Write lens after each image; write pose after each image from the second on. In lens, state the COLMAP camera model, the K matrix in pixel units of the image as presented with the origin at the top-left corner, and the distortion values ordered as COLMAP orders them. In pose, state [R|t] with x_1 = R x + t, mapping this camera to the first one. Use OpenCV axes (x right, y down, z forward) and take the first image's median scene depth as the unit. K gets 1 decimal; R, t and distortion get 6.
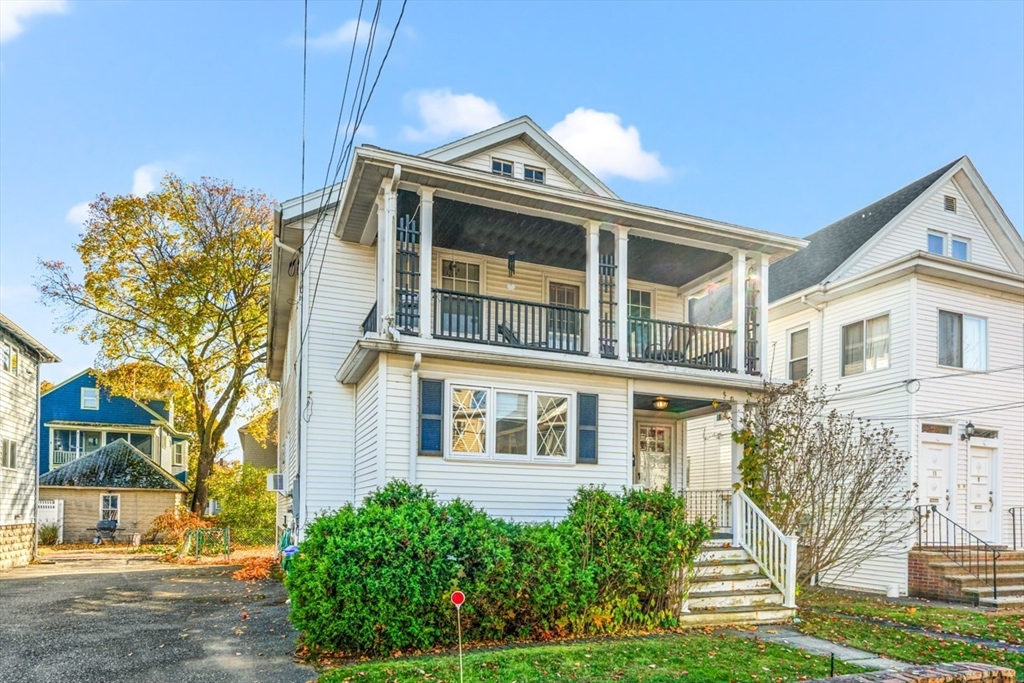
lens RADIAL K [[631.0, 0, 509.6], [0, 631.0, 362.5], [0, 0, 1]] dist [0.000047, 0.000977]
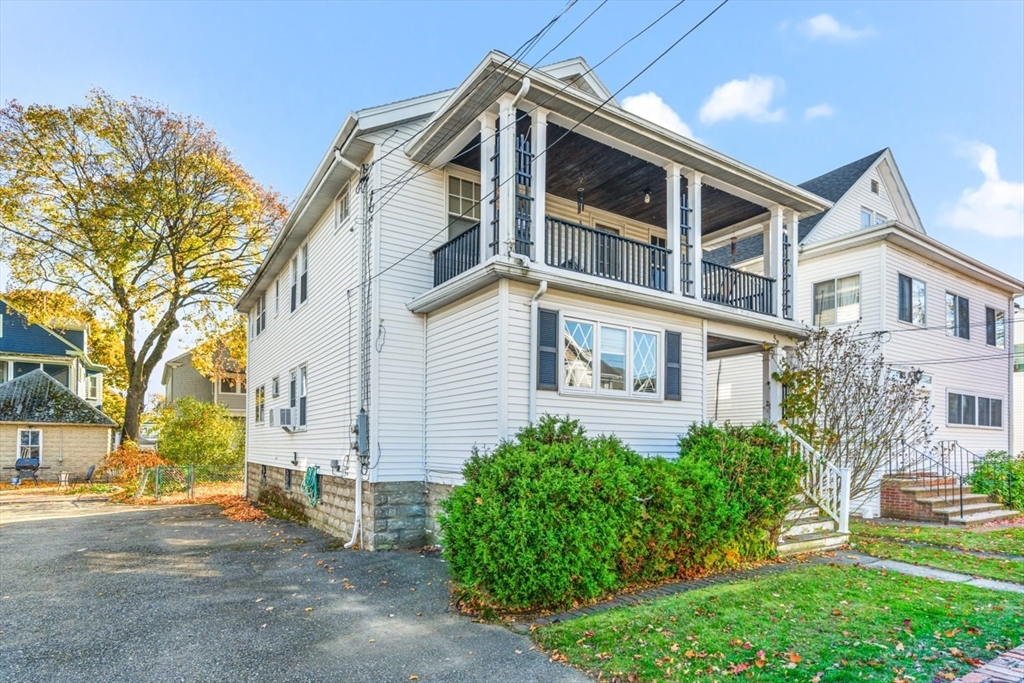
lens RADIAL K [[561.8, 0, 510.2], [0, 561.8, 323.9], [0, 0, 1]] dist [0.003247, 0.000184]
pose [[0.977907, 0.038084, 0.205540, -0.242010], [-0.042540, 0.998945, 0.017302, 0.024176], [-0.204664, -0.025663, 0.978496, 0.123762]]
